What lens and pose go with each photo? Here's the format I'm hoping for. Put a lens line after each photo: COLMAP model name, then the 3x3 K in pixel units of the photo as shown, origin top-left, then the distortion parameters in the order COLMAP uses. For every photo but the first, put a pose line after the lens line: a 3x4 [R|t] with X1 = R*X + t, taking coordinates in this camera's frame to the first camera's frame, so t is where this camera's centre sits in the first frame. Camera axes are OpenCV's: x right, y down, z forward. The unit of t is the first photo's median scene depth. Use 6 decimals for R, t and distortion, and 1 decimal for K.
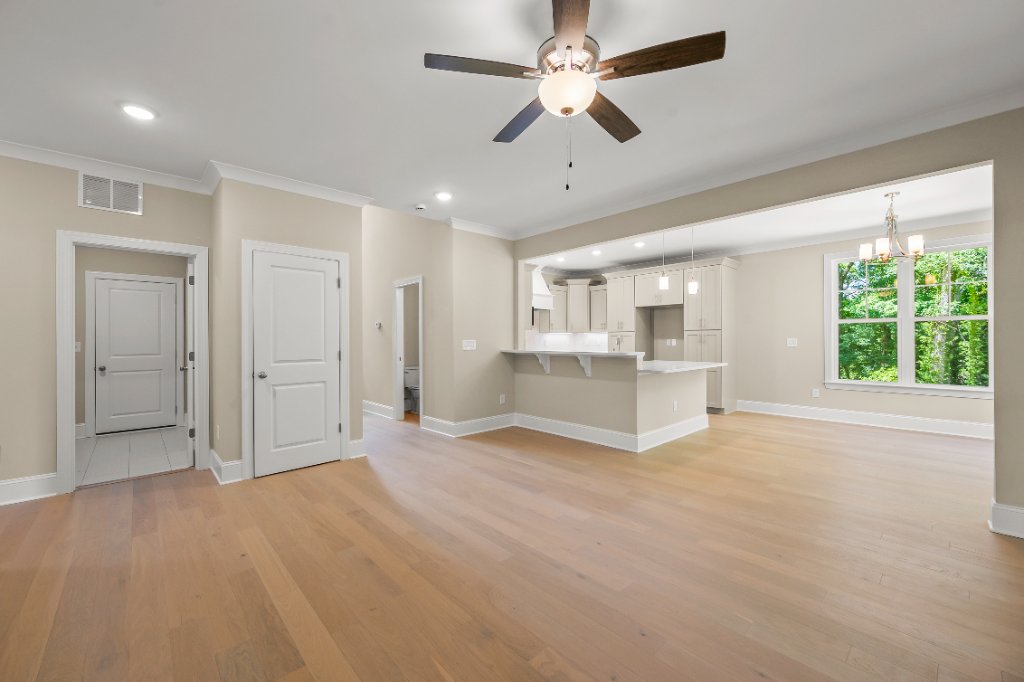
lens RADIAL K [[407.9, 0, 512.0], [0, 407.9, 341.0], [0, 0, 1]] dist [0.000115, -0.000023]
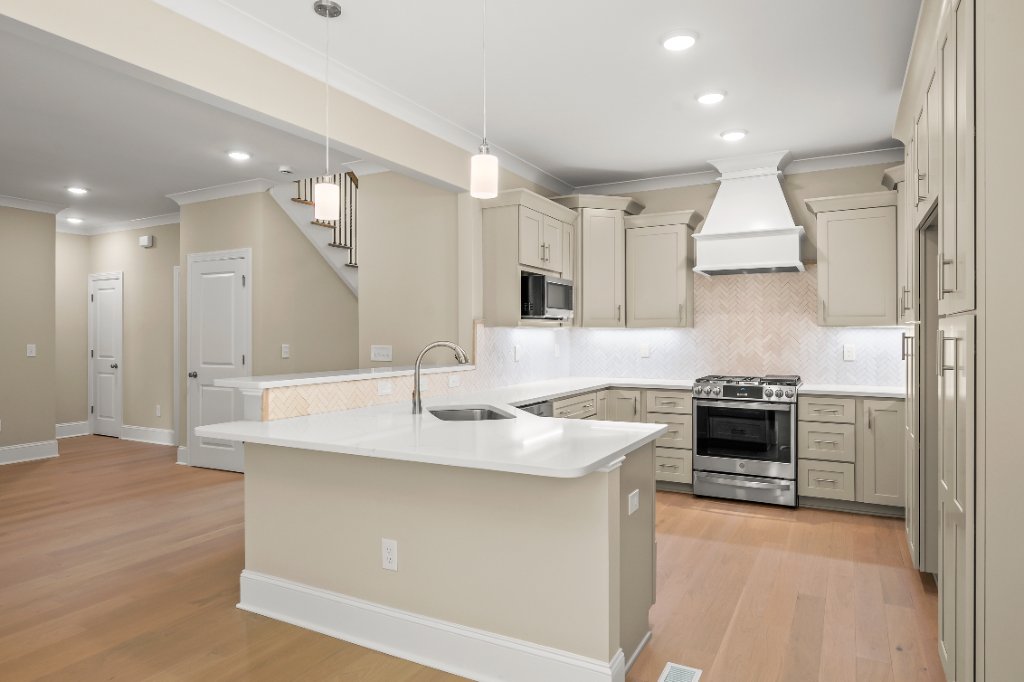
lens RADIAL K [[611.9, 0, 512.0], [0, 611.9, 341.0], [0, 0, 1]] dist [0.000142, 0.000076]
pose [[0.318189, 0.009333, -0.947981, 1.181616], [-0.007117, 0.999947, 0.007456, -0.024287], [0.948001, 0.004374, 0.318238, 1.238088]]
